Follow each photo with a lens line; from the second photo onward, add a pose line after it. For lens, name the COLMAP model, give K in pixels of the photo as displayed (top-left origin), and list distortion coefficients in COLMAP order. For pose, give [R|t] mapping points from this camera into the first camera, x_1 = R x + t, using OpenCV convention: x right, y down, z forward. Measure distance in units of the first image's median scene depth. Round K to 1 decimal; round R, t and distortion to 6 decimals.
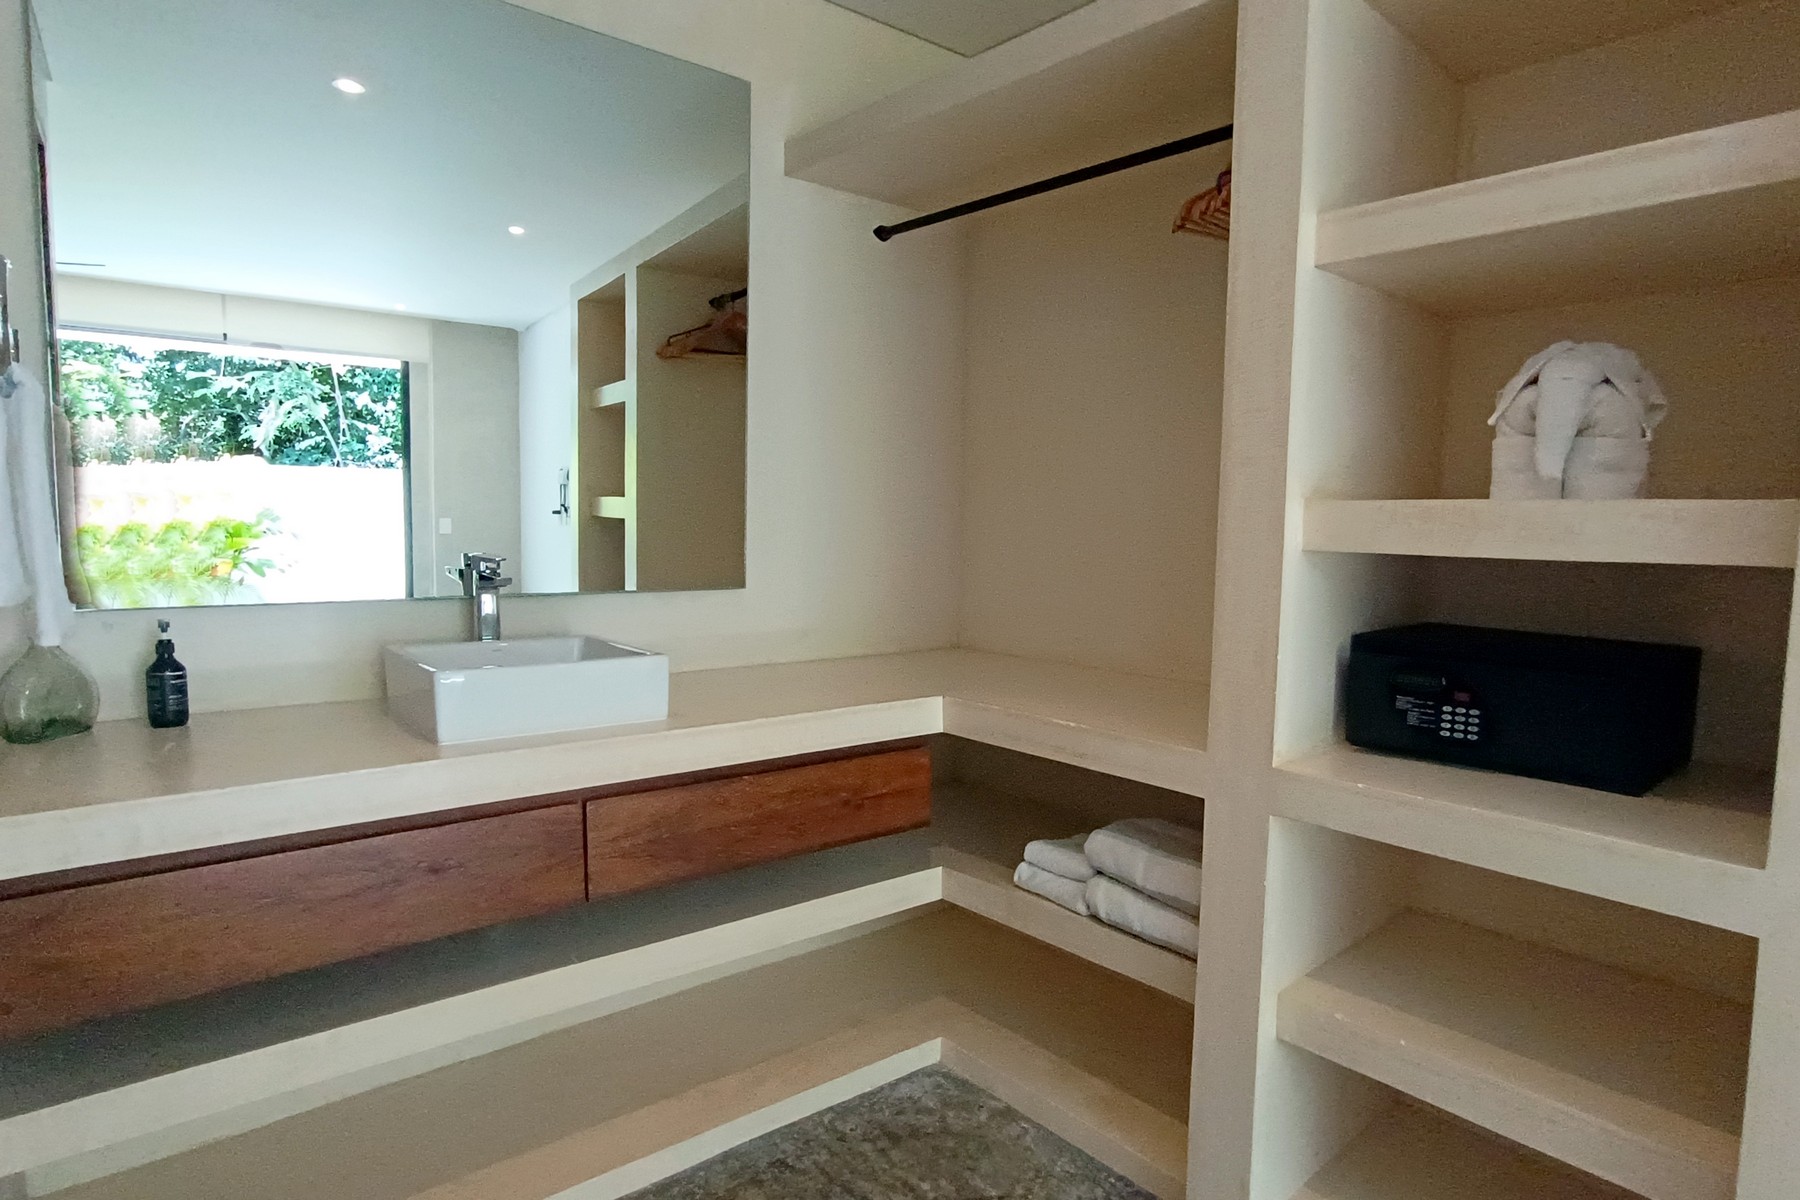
lens RADIAL K [[934.0, 0, 900.0], [0, 934.0, 600.0], [0, 0, 1]] dist [0.001222, 0.000304]
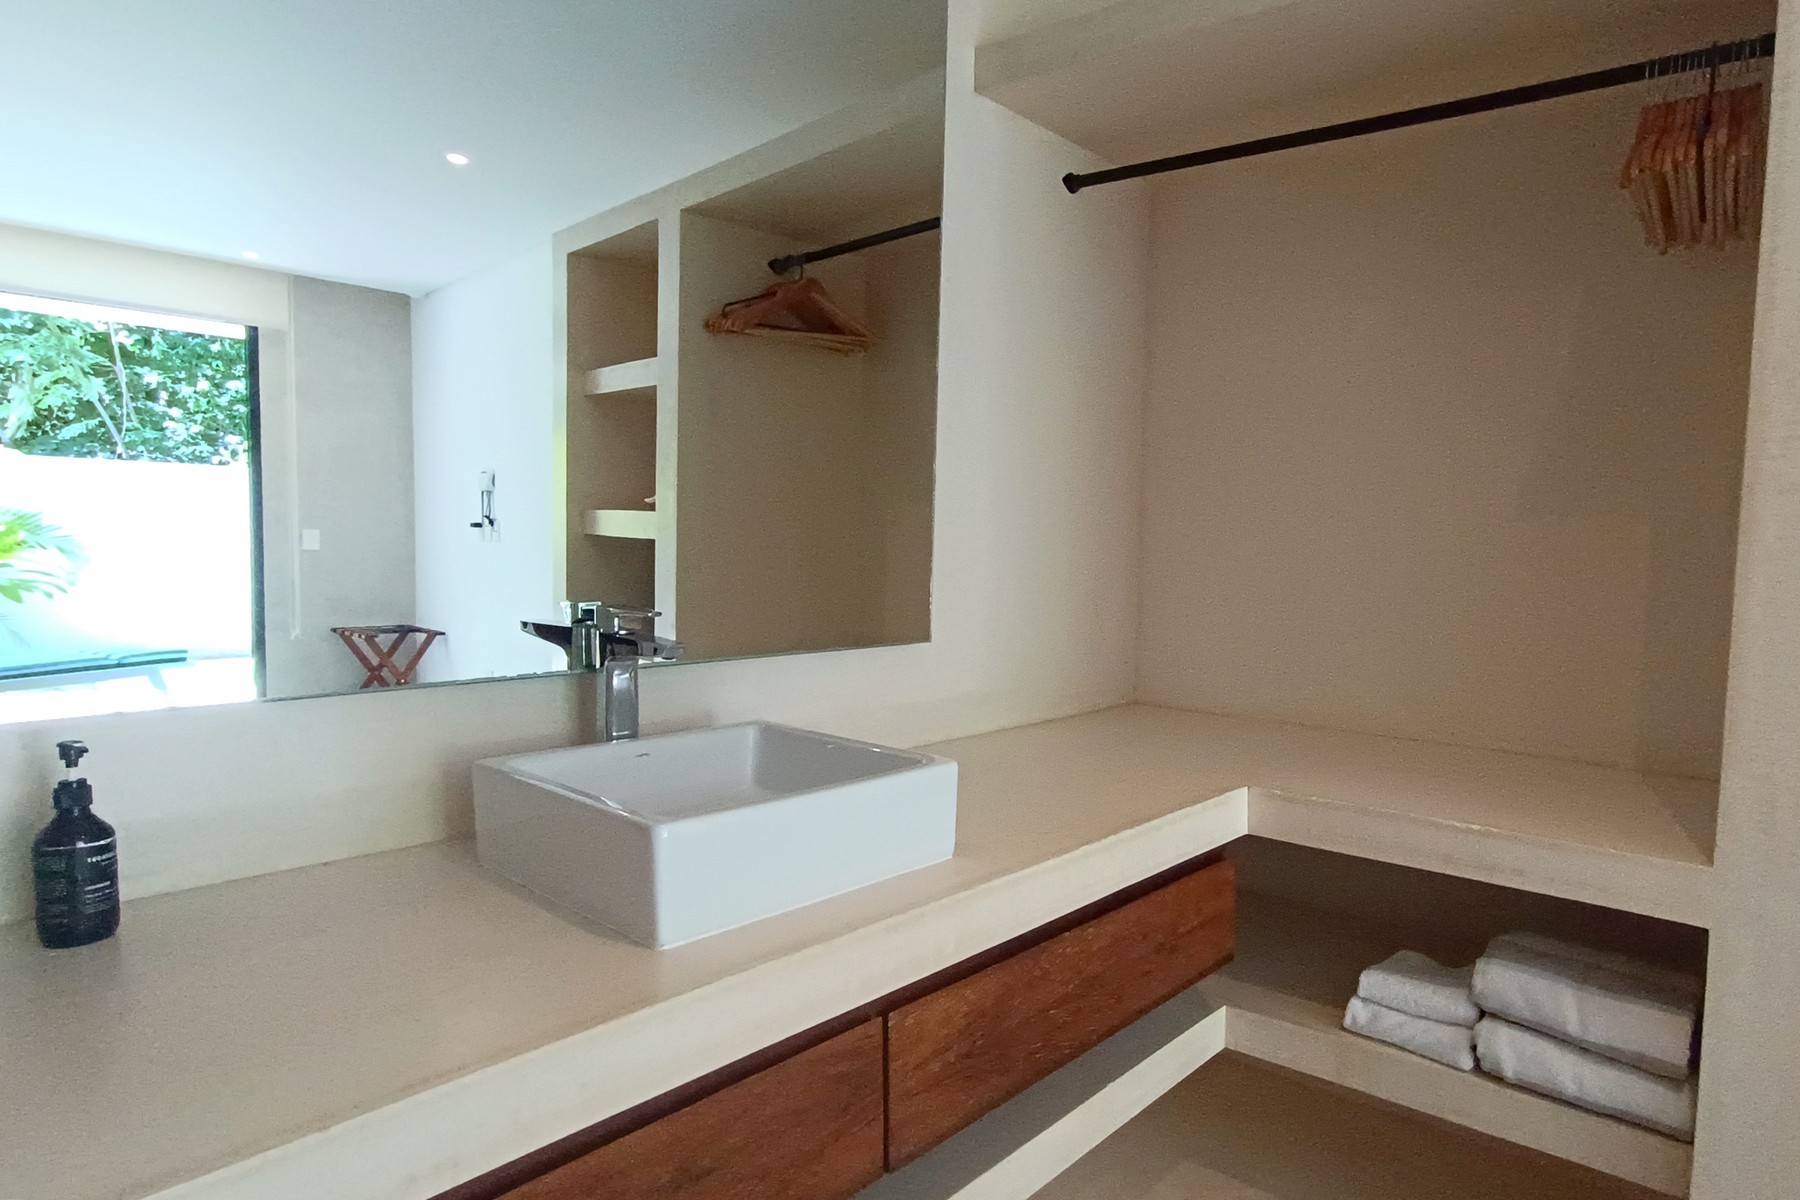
lens RADIAL K [[898.4, 0, 900.0], [0, 898.4, 600.0], [0, 0, 1]] dist [-0.000209, 0.000348]
pose [[0.974658, -0.007130, 0.223588, -0.274748], [0.008325, 0.999956, -0.004401, -0.033615], [-0.223547, 0.006150, 0.974674, 0.246837]]
